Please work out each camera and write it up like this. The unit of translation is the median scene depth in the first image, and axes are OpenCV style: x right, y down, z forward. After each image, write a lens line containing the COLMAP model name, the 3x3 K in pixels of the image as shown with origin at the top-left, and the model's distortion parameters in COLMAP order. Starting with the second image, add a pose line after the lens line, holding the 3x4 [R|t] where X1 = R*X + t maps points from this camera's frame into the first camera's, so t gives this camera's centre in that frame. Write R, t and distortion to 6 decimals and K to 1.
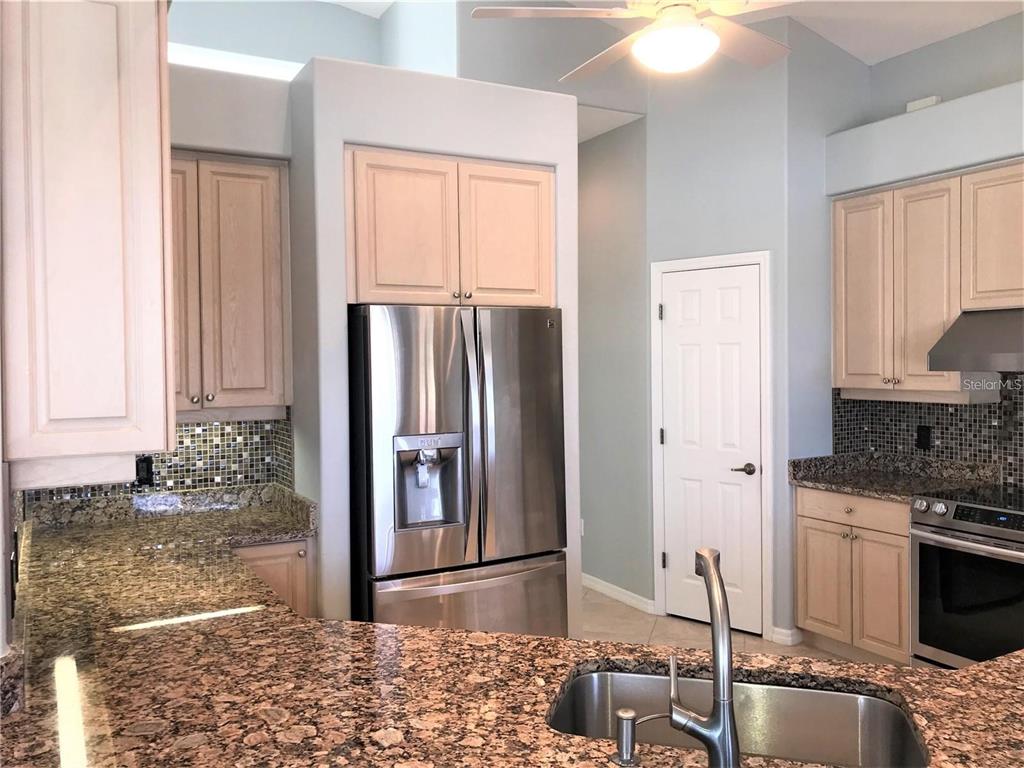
lens RADIAL K [[841.2, 0, 512.0], [0, 841.2, 384.0], [0, 0, 1]] dist [0.002550, -0.013923]
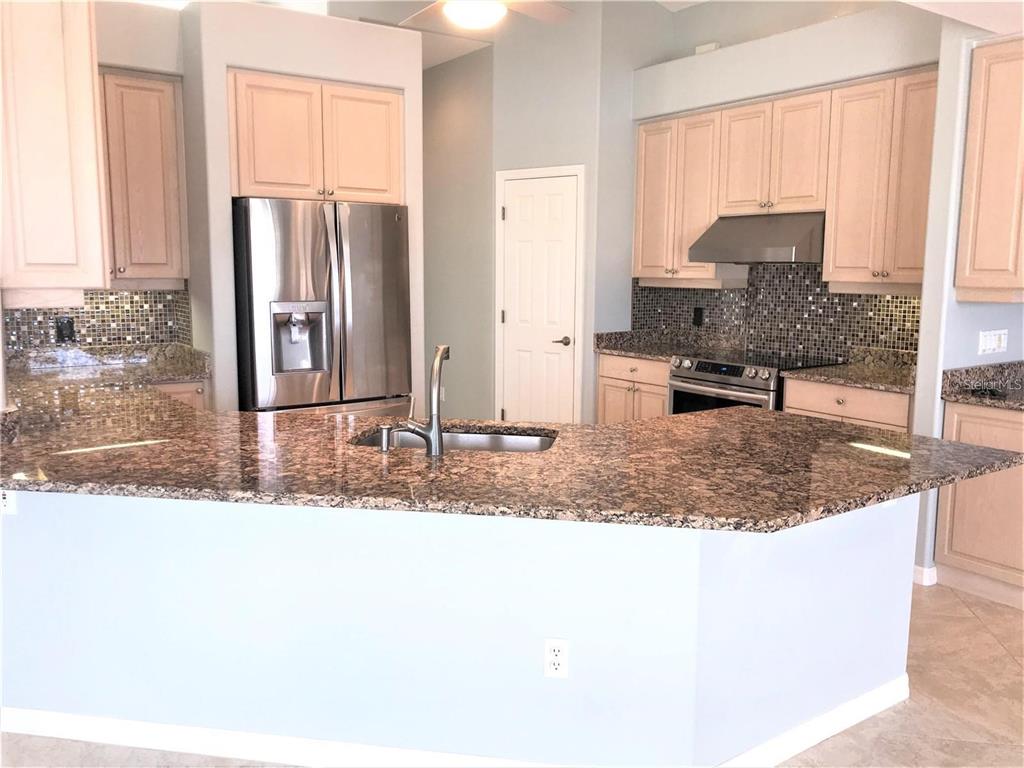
lens RADIAL K [[841.2, 0, 512.0], [0, 841.2, 384.0], [0, 0, 1]] dist [0.002550, -0.013923]
pose [[0.994081, 0.003985, 0.108571, 0.077580], [-0.015657, 0.994150, 0.106864, 0.038089], [-0.107511, -0.107931, 0.988328, -0.293410]]
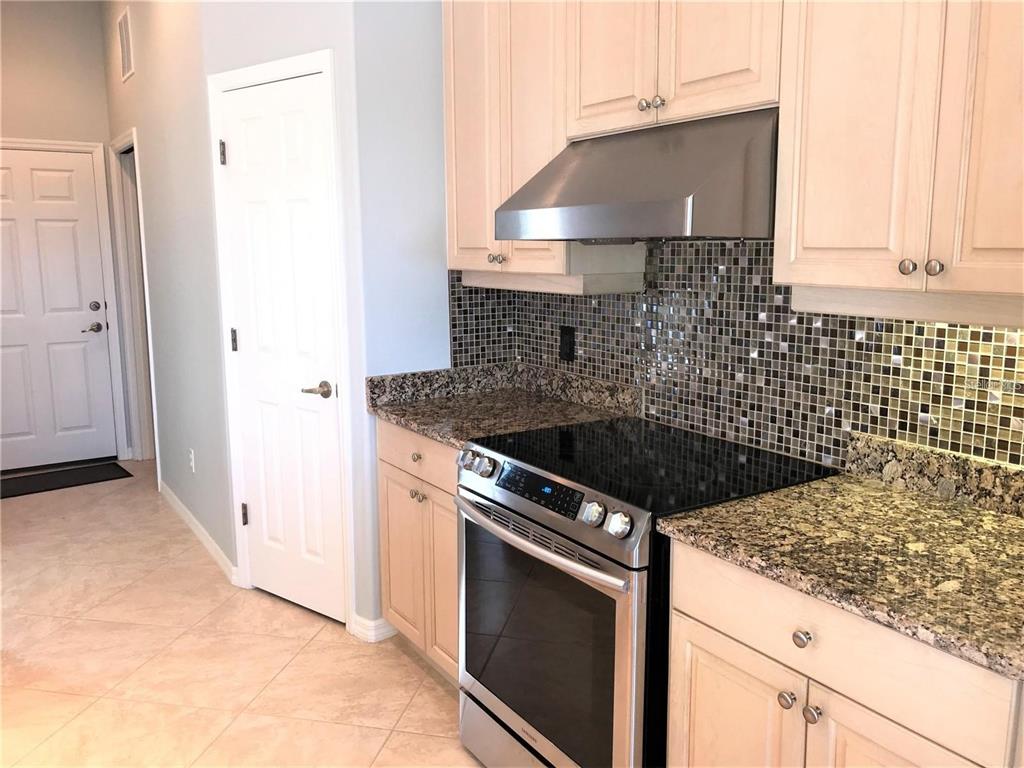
lens RADIAL K [[852.1, 0, 512.0], [0, 852.1, 384.0], [0, 0, 1]] dist [0.028780, -0.004460]
pose [[0.997249, -0.005994, 0.073881, 0.455953], [-0.003743, 0.991381, 0.130954, 0.007210], [-0.074029, -0.130871, 0.988632, 0.370331]]
